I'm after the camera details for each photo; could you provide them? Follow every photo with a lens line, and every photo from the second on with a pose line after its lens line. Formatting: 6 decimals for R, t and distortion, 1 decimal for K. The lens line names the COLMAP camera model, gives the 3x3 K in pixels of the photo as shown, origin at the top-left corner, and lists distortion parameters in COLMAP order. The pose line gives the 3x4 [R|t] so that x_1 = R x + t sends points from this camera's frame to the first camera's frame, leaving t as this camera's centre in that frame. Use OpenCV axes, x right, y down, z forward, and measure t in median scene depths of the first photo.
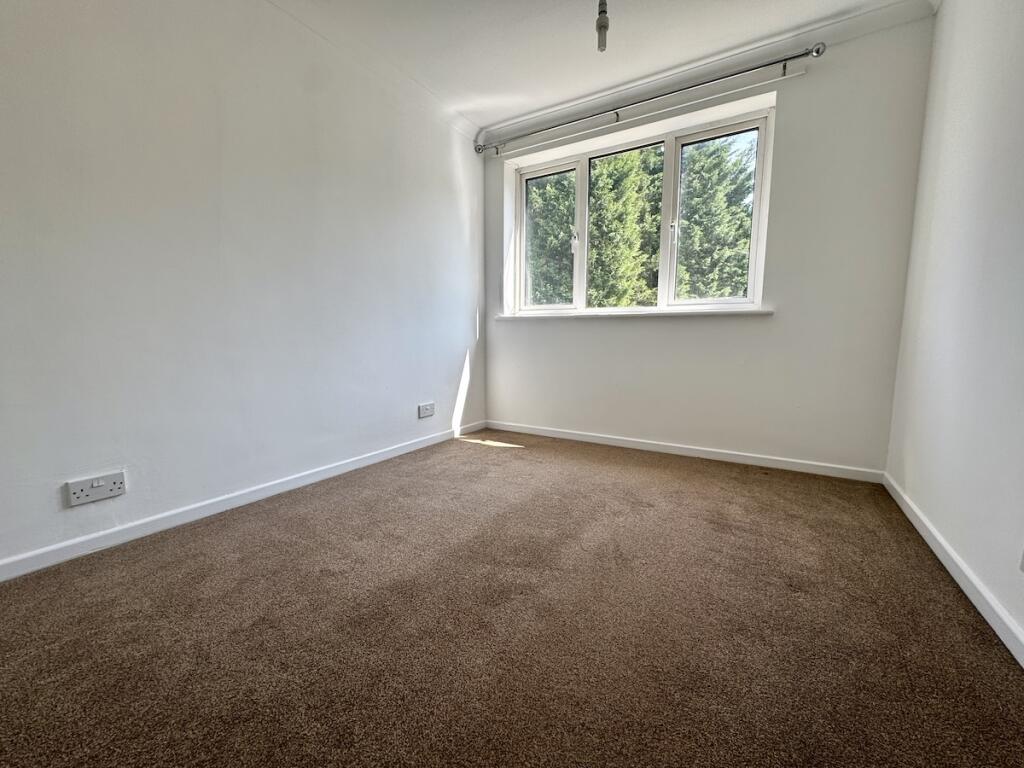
lens RADIAL K [[413.5, 0, 512.0], [0, 413.5, 384.0], [0, 0, 1]] dist [-0.000200, 0.000295]
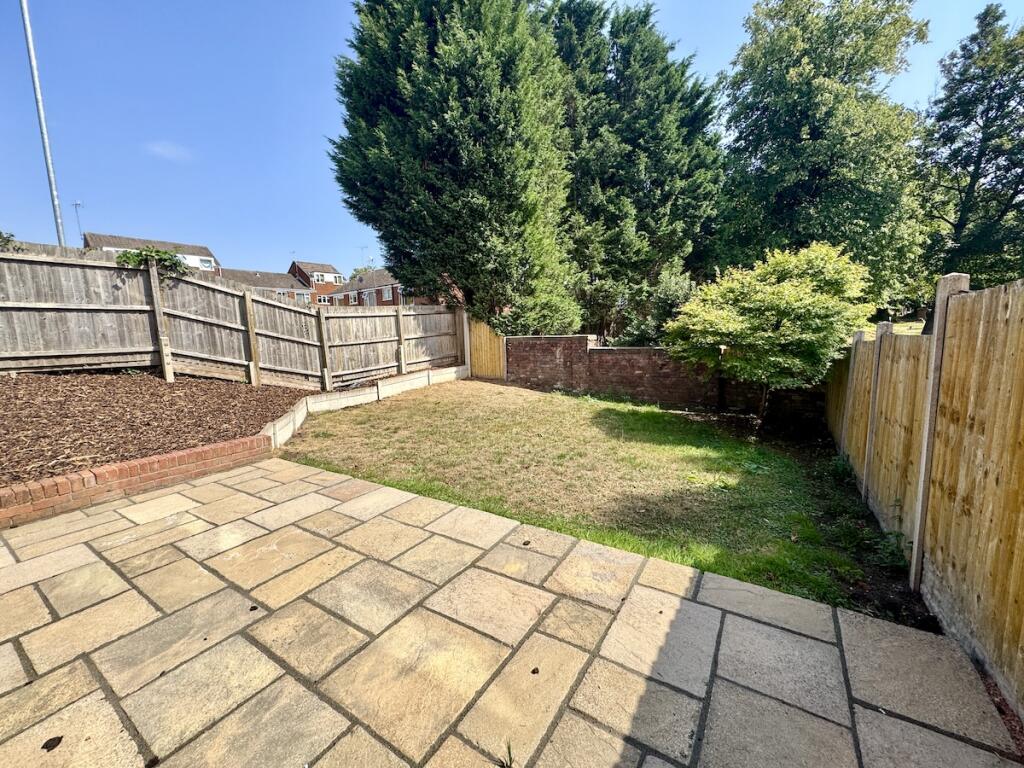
lens RADIAL K [[413.5, 0, 512.0], [0, 413.5, 384.0], [0, 0, 1]] dist [-0.000200, 0.000295]
pose [[0.999372, -0.026637, -0.023368, 0.178707], [0.026741, 0.999634, 0.004151, 0.097344], [0.023249, -0.004773, 0.999718, 0.116692]]
